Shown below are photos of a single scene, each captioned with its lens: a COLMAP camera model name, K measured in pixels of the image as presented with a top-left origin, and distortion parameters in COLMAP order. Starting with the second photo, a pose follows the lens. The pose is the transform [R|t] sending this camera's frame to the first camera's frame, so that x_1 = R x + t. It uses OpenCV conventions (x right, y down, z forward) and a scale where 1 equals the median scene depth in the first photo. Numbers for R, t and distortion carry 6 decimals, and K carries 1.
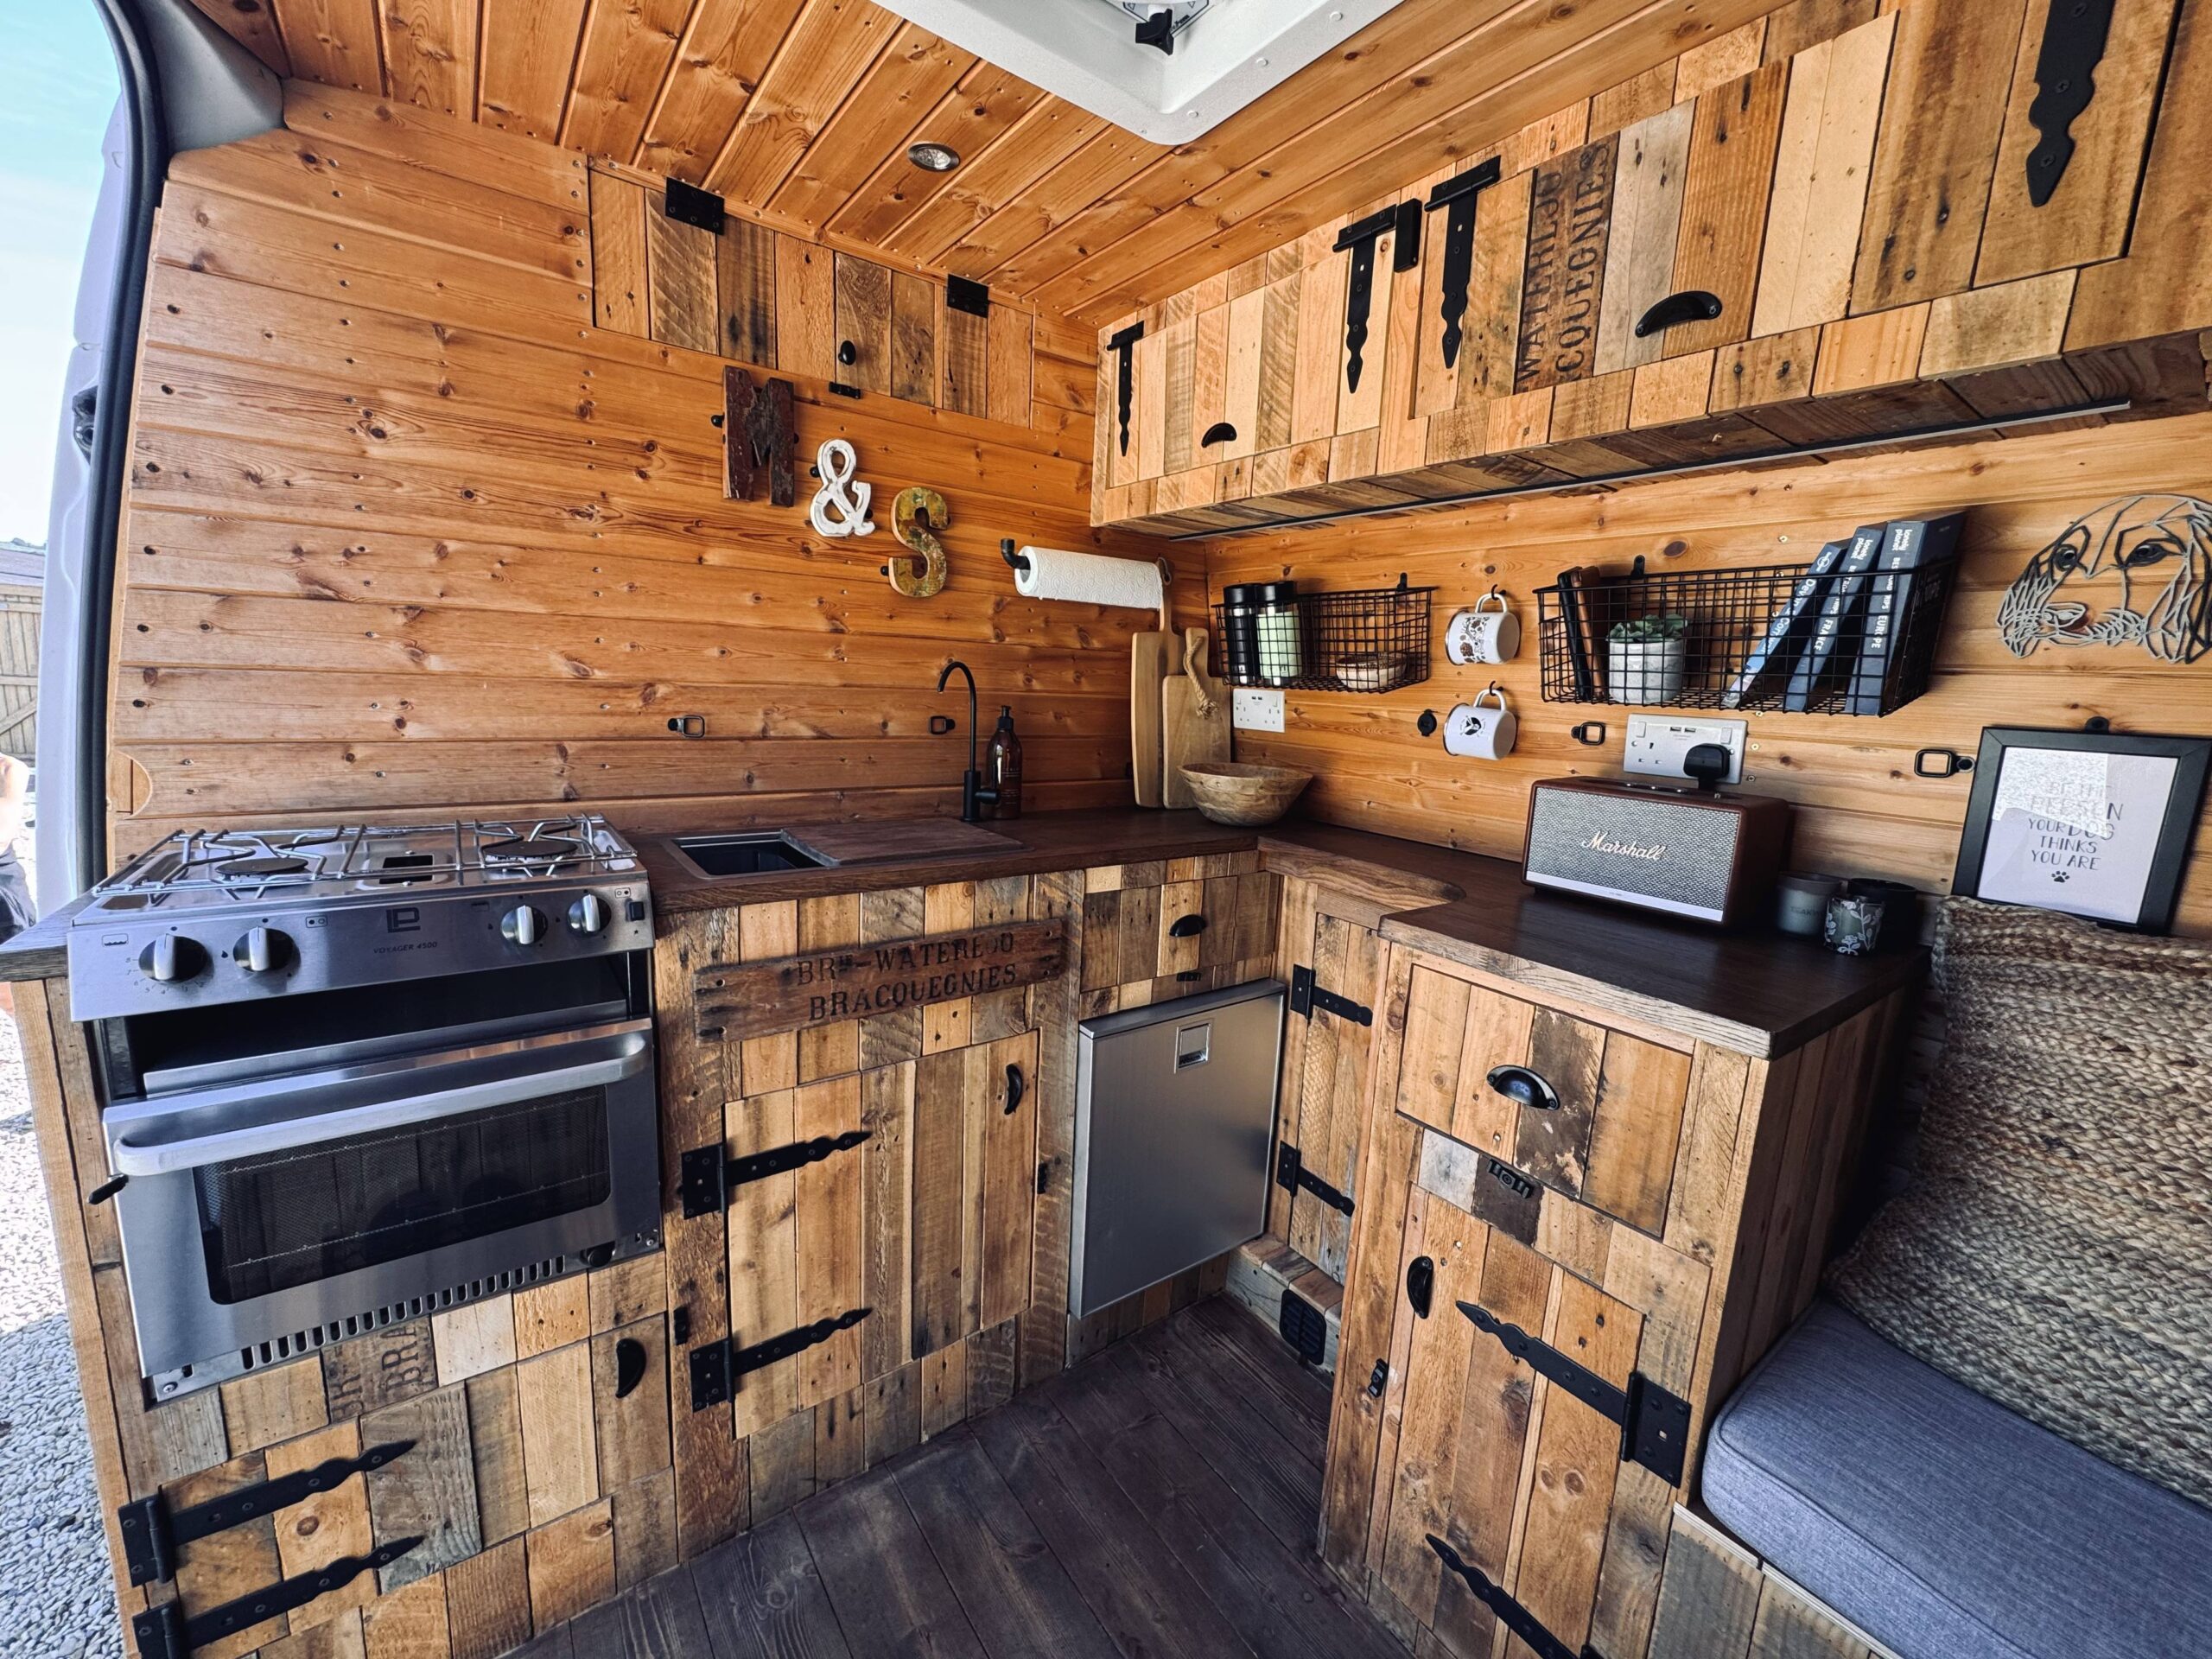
lens RADIAL K [[886.2, 0, 1104.3], [0, 886.2, 830.3], [0, 0, 1]] dist [-0.003797, 0.000266]
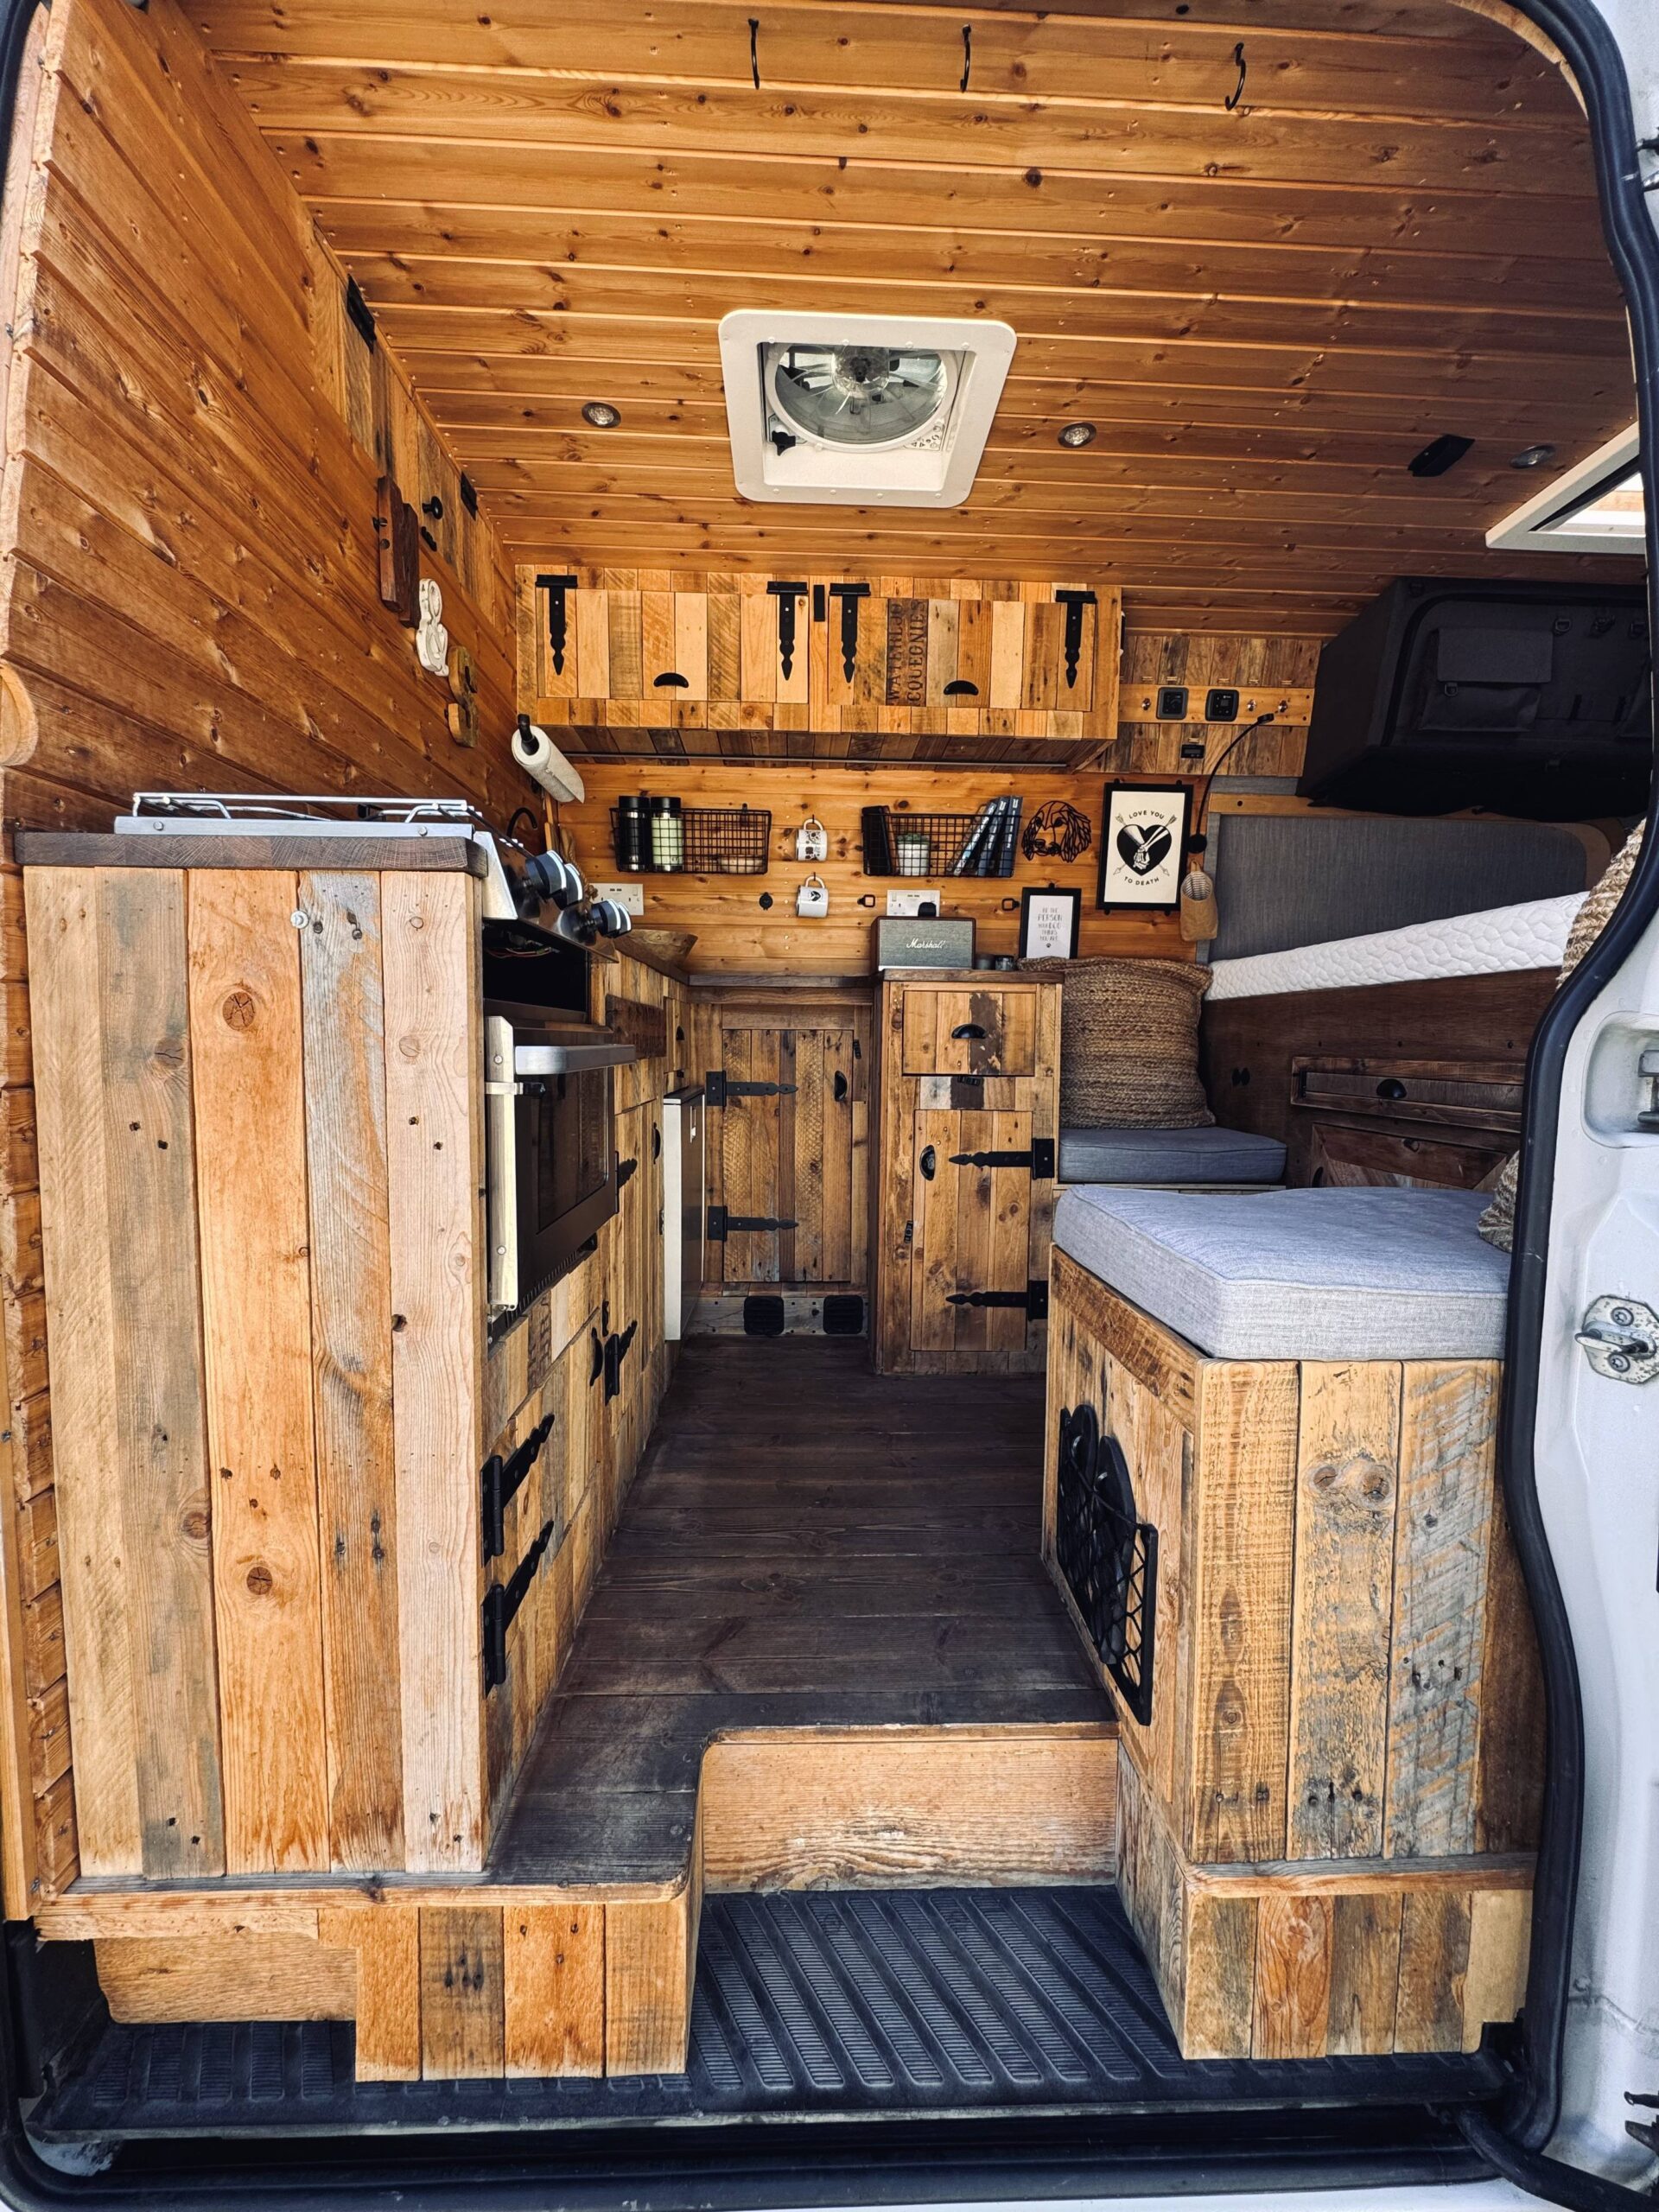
lens RADIAL K [[886.2, 0, 829.3], [0, 886.2, 1104.2], [0, 0, 1]] dist [-0.003797, 0.000266]
pose [[0.559307, -0.098271, 0.823115, -1.209409], [0.158105, 0.987367, 0.010448, 0.316413], [-0.813743, 0.124295, 0.567779, 0.081976]]
